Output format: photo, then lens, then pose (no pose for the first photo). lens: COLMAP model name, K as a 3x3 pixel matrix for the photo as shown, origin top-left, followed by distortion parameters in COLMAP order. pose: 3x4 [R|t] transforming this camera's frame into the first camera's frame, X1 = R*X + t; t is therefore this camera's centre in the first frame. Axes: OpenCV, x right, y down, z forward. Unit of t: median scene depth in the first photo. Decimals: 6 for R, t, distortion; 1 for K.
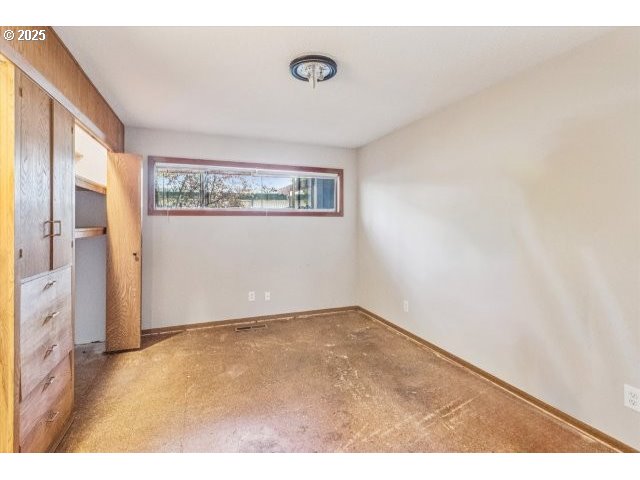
lens RADIAL K [[320.9, 0, 322.1], [0, 320.9, 223.5], [0, 0, 1]] dist [-0.000671, -0.001055]
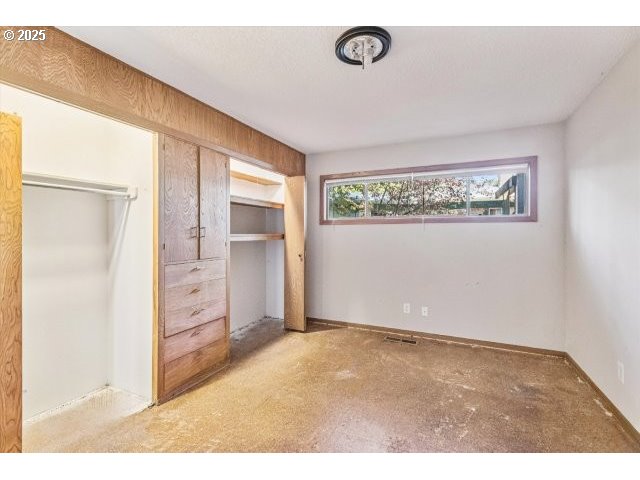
lens RADIAL K [[305.5, 0, 326.2], [0, 305.5, 237.8], [0, 0, 1]] dist [0.003232, -0.000399]
pose [[0.668557, 0.009567, -0.743599, 0.371267], [-0.005463, 0.999953, 0.007953, 0.015396], [0.743641, -0.001255, 0.668578, 0.274092]]
